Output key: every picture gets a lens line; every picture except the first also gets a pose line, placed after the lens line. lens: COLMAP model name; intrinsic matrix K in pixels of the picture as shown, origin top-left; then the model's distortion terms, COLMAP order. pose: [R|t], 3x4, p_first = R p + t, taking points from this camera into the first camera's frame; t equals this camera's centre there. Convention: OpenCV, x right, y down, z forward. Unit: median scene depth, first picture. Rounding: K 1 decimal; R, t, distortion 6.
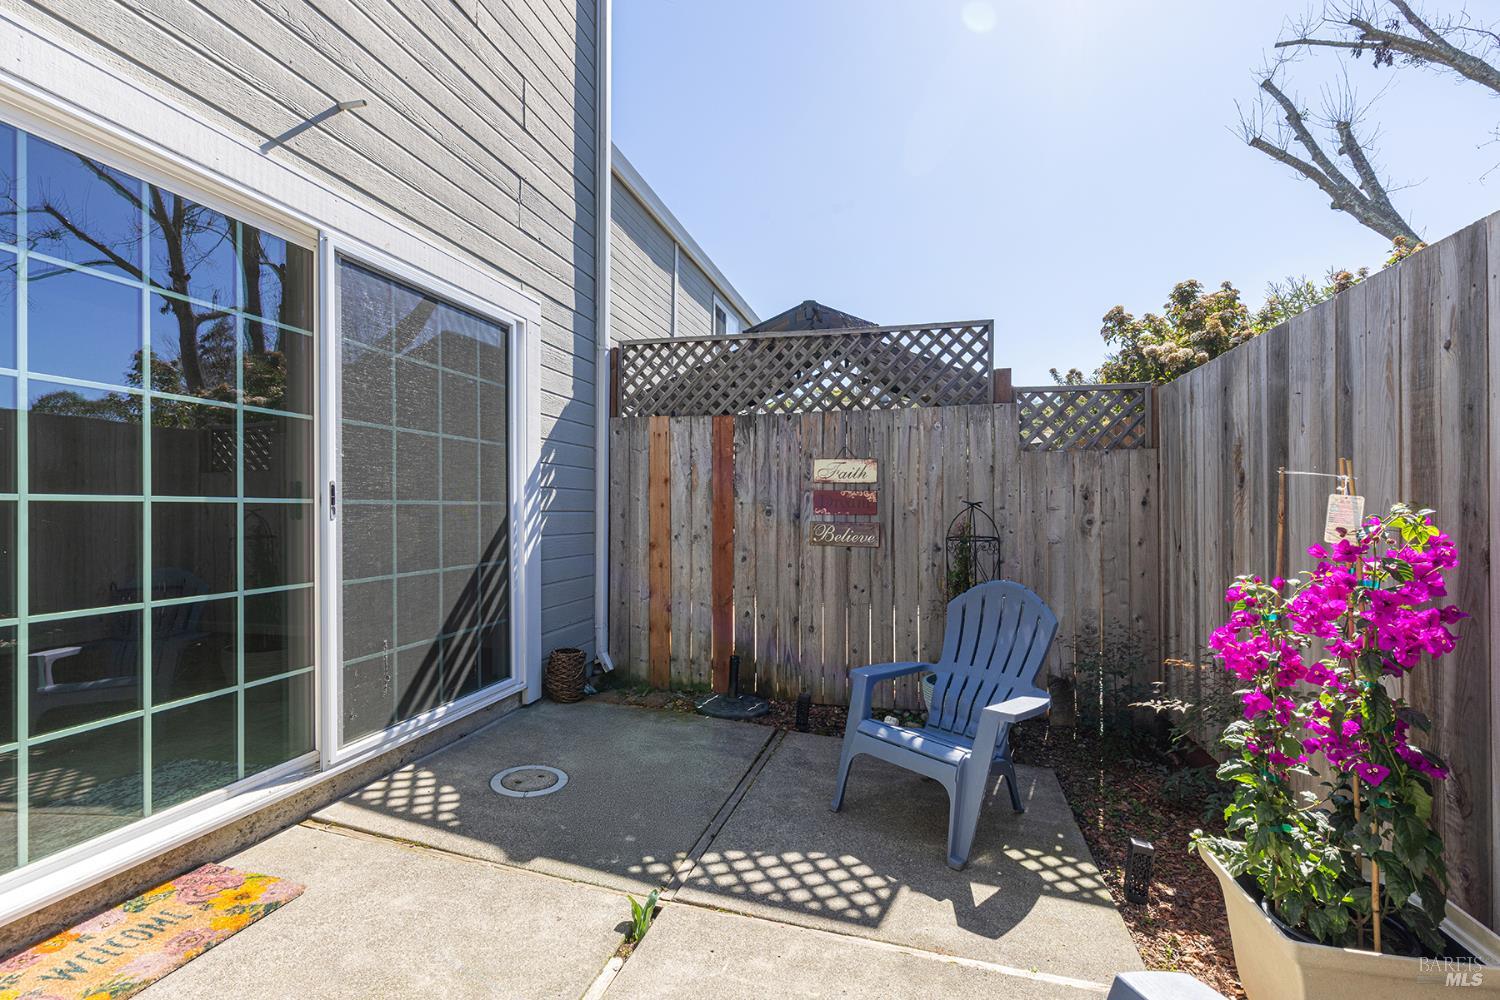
lens RADIAL K [[687.2, 0, 756.1], [0, 687.2, 503.2], [0, 0, 1]] dist [0.001534, 0.000582]
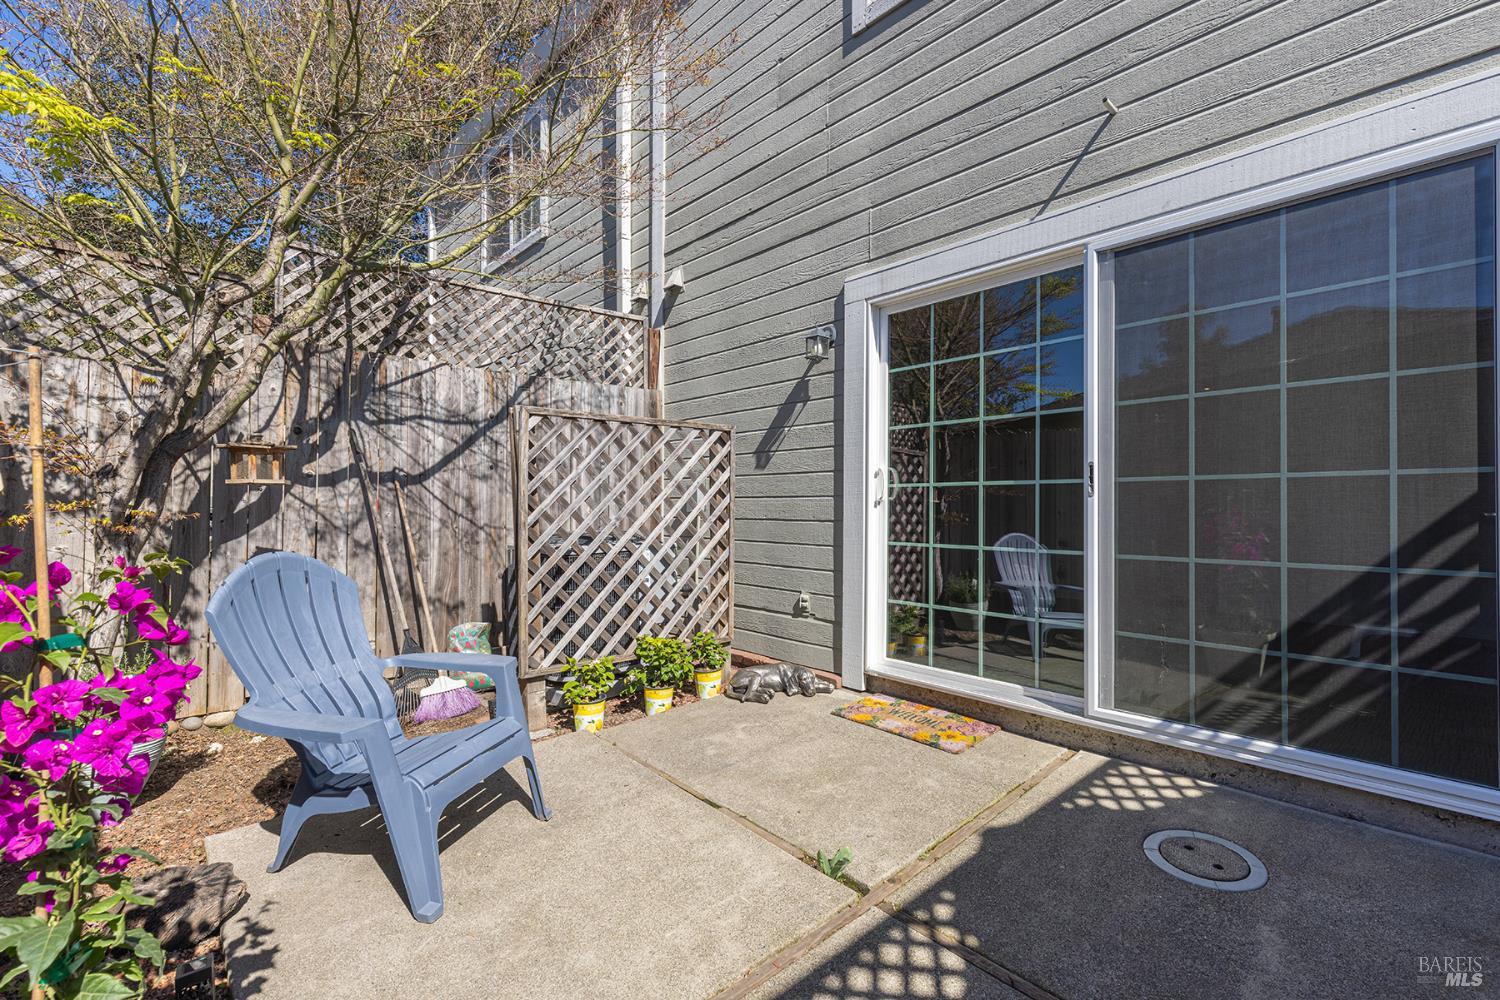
lens RADIAL K [[687.2, 0, 756.8], [0, 687.2, 505.6], [0, 0, 1]] dist [0.001534, 0.000582]
pose [[-0.569096, -0.006026, -0.822249, 0.603839], [0.001297, 0.999965, -0.008226, 0.047055], [0.822270, -0.005748, -0.569068, 1.173546]]
